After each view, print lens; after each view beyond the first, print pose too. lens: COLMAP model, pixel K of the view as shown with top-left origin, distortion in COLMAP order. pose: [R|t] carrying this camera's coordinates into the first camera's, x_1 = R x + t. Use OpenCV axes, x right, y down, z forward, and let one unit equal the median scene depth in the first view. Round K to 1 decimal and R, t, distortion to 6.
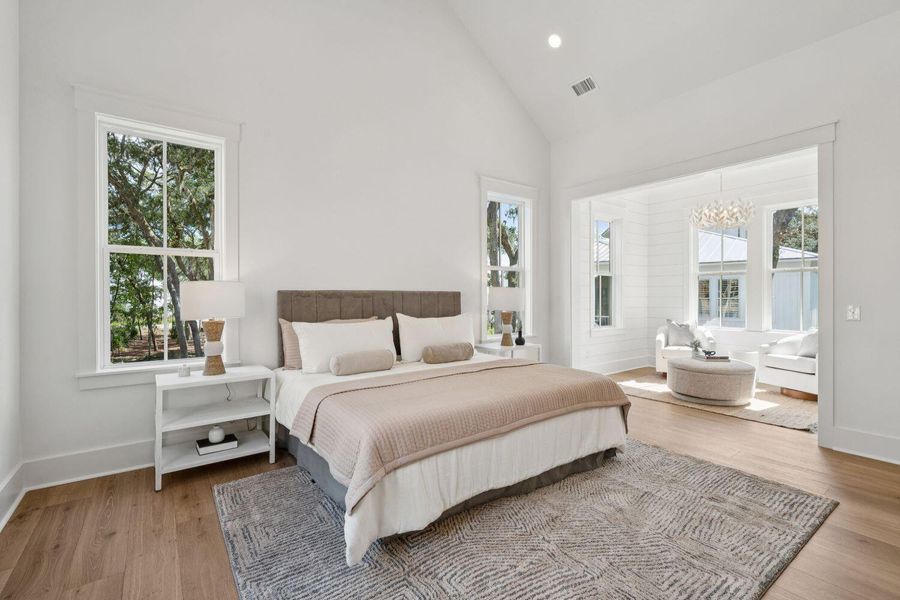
lens RADIAL K [[406.6, 0, 457.4], [0, 406.6, 296.3], [0, 0, 1]] dist [-0.005937, 0.002070]
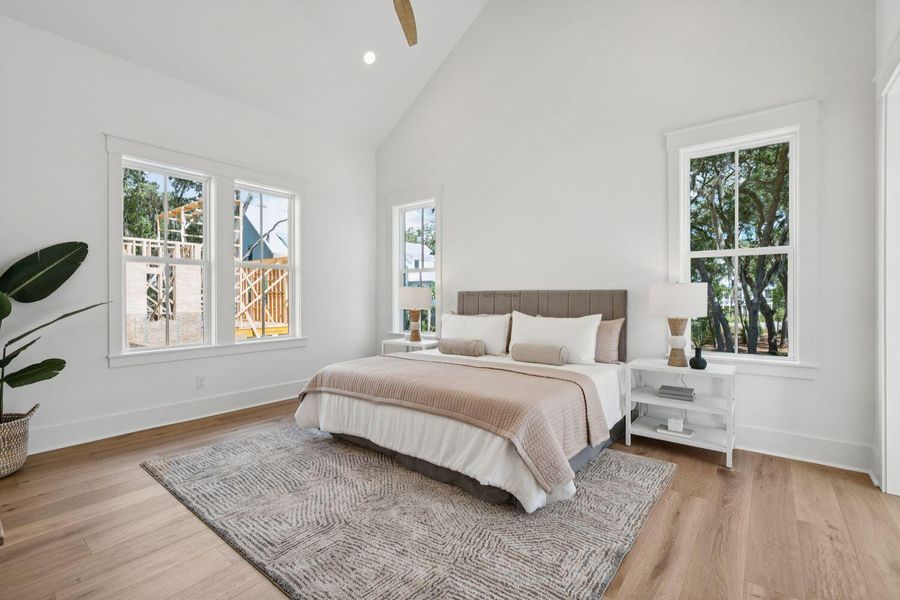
lens RADIAL K [[406.6, 0, 455.6], [0, 406.6, 299.0], [0, 0, 1]] dist [-0.005937, 0.002070]
pose [[0.256264, 0.007306, -0.966579, 0.678401], [-0.000564, 0.999972, 0.007409, 0.001222], [0.966607, -0.001354, 0.256261, 0.438221]]
